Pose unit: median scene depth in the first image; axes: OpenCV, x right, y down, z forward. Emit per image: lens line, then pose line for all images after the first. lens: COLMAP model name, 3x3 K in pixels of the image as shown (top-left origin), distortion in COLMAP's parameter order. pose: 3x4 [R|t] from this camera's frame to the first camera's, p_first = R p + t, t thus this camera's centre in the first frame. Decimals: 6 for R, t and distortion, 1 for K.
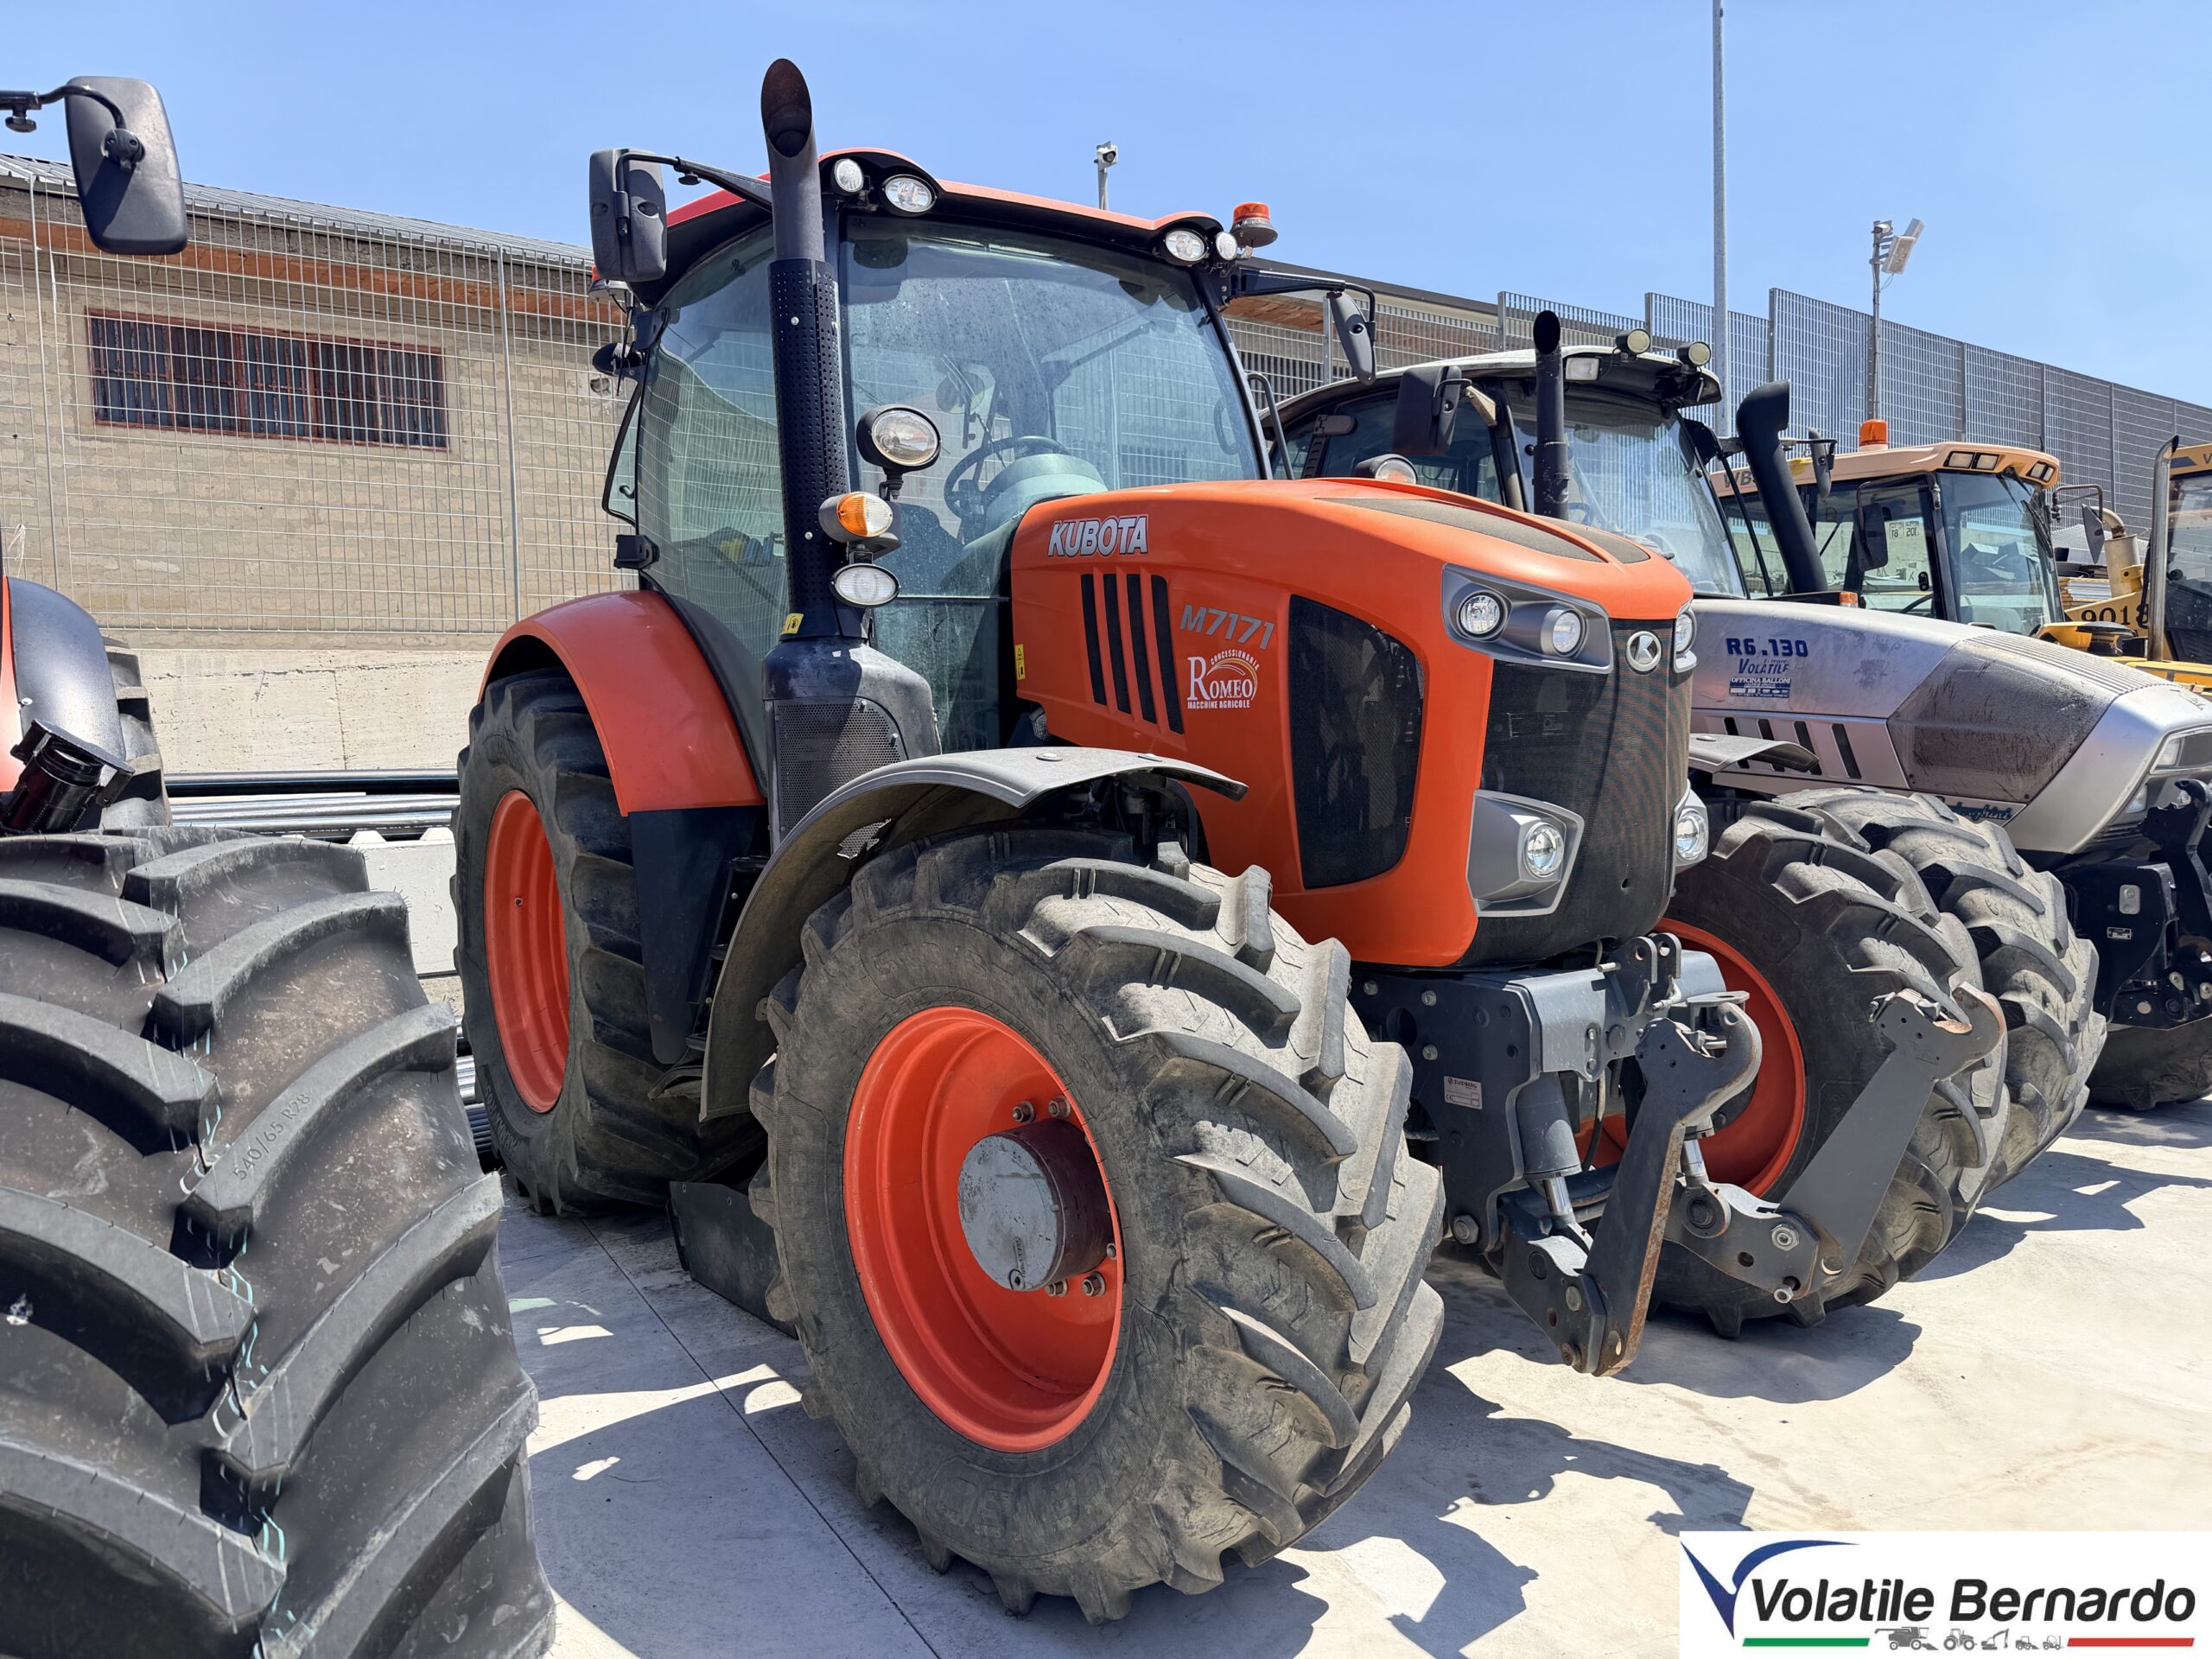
lens RADIAL K [[1526.9, 0, 1106.0], [0, 1526.9, 829.5], [0, 0, 1]] dist [0.001586, -0.004428]
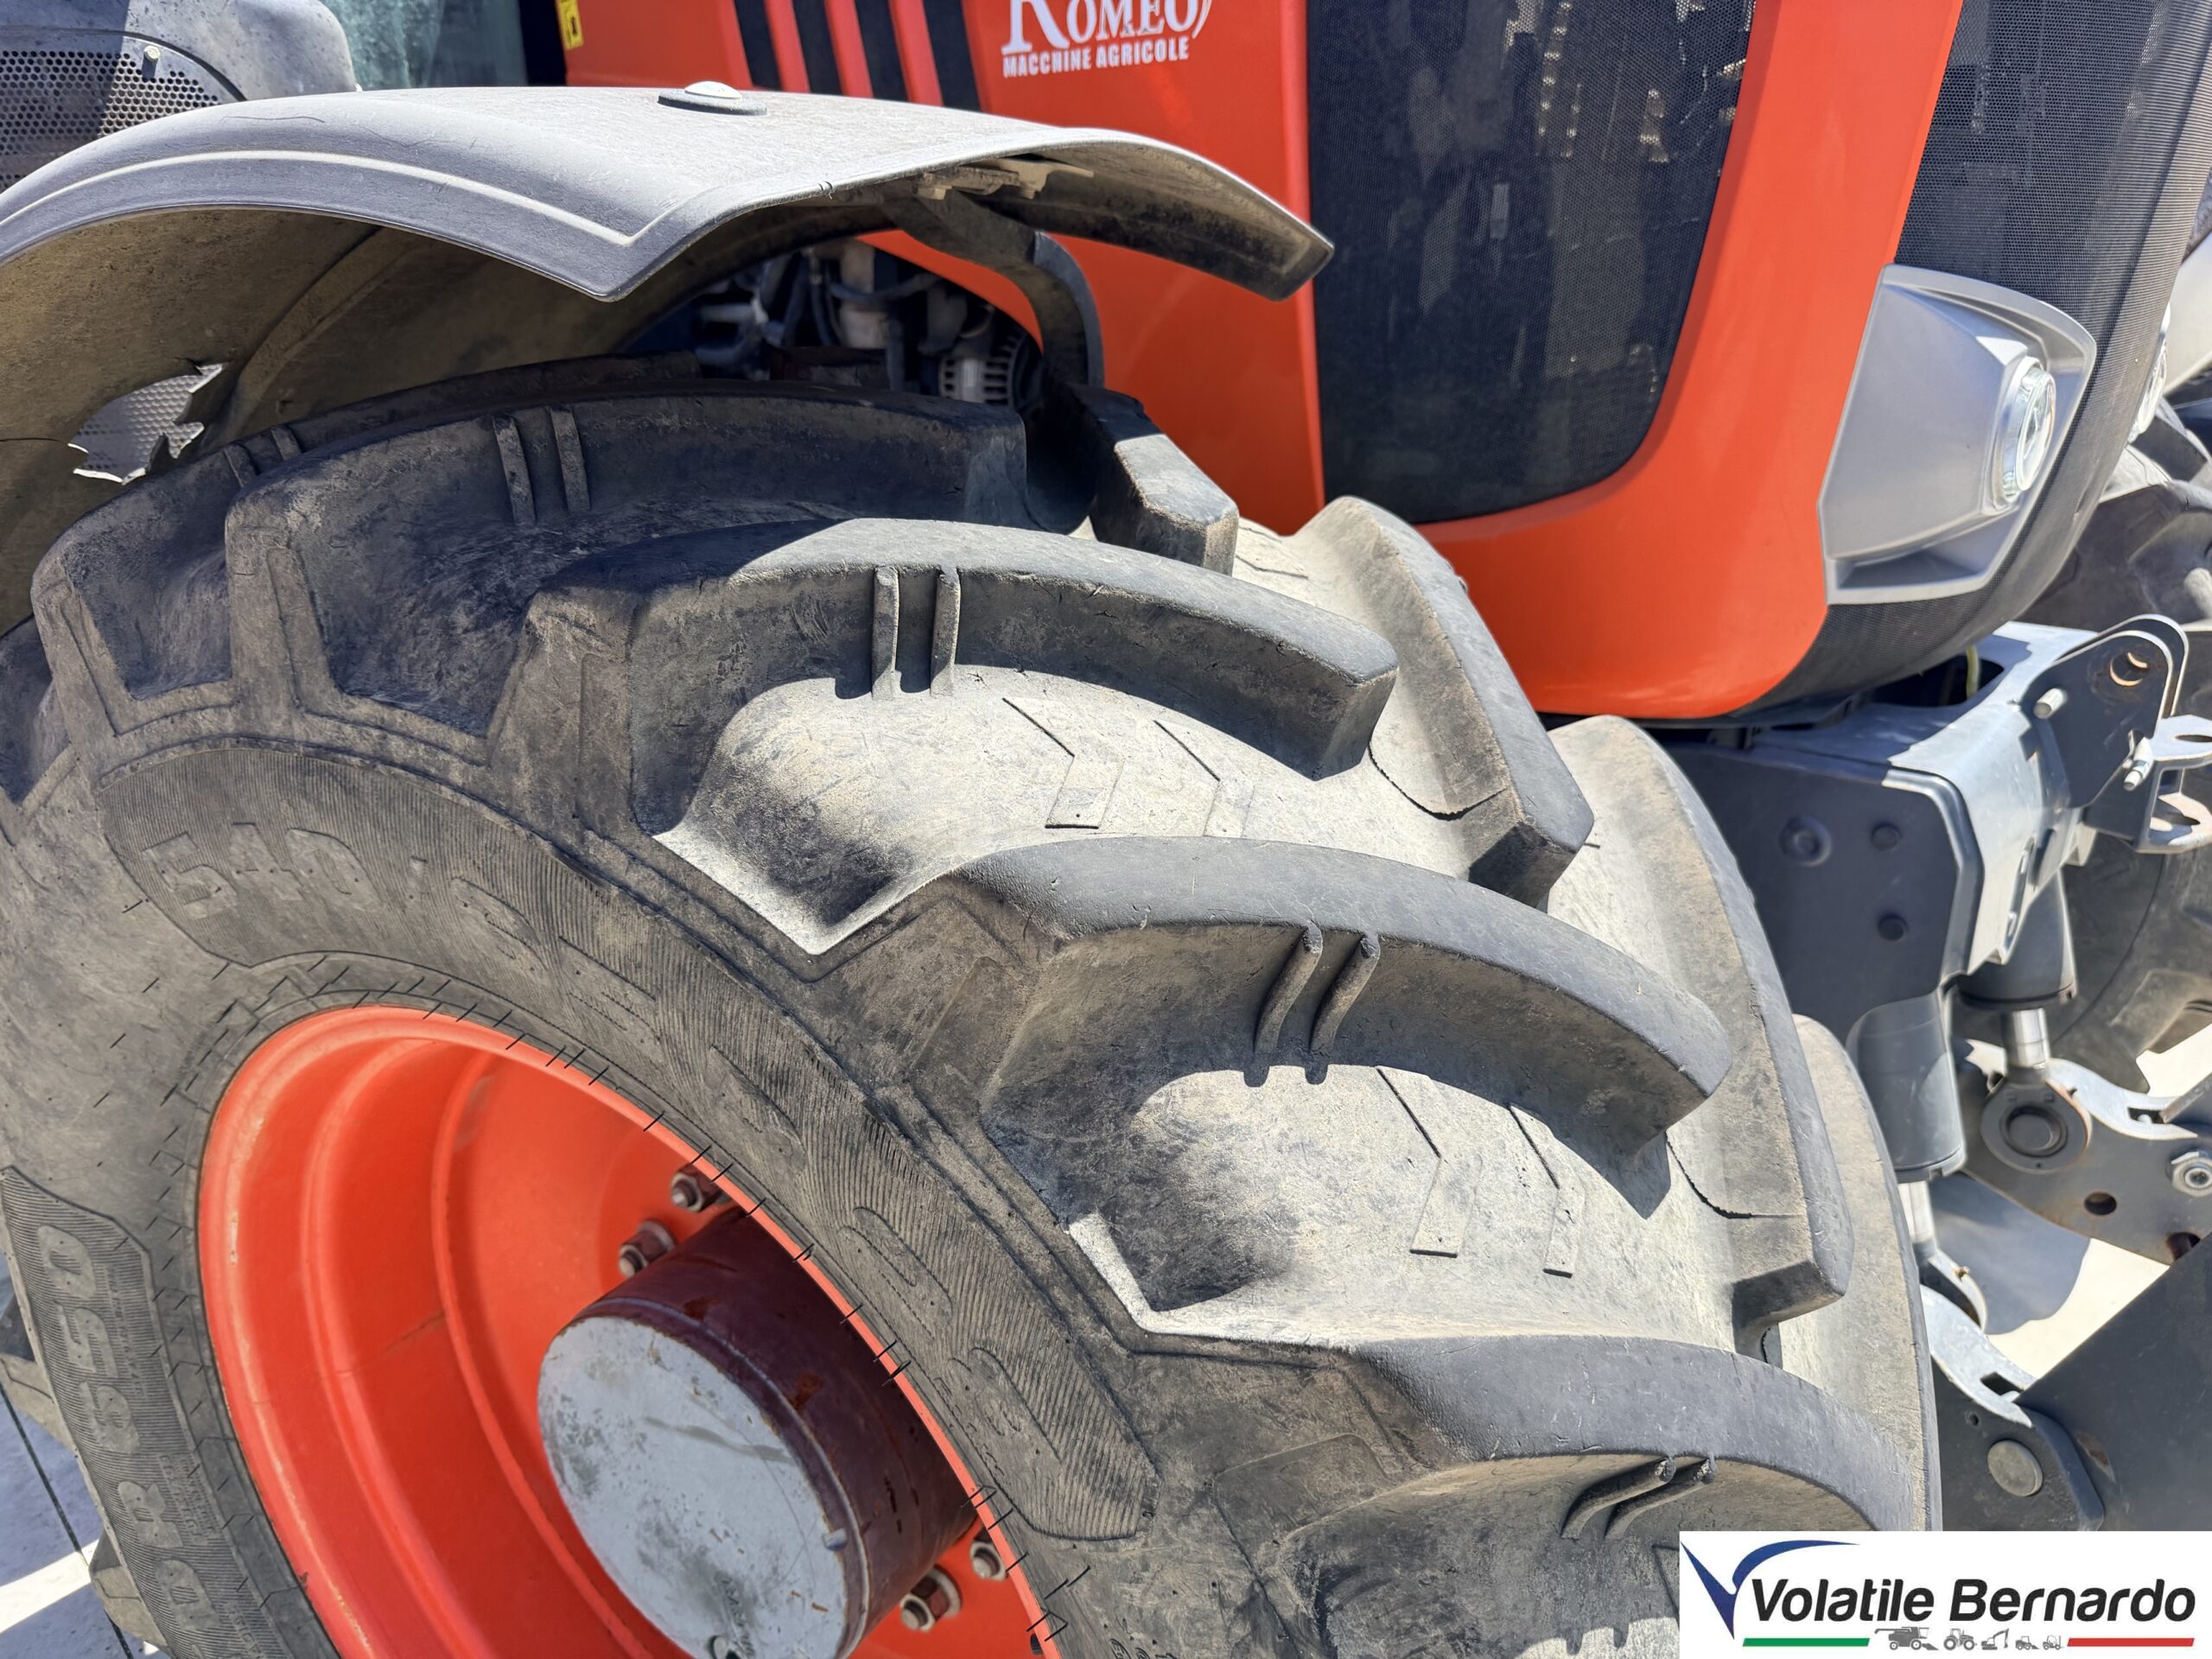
lens RADIAL K [[1518.8, 0, 1106.0], [0, 1518.8, 829.5], [0, 0, 1]] dist [0.067001, -0.118306]
pose [[0.968414, -0.081051, 0.235807, -0.041952], [0.010277, 0.957867, 0.287028, -0.003827], [-0.249136, -0.275539, 0.928445, 0.691465]]
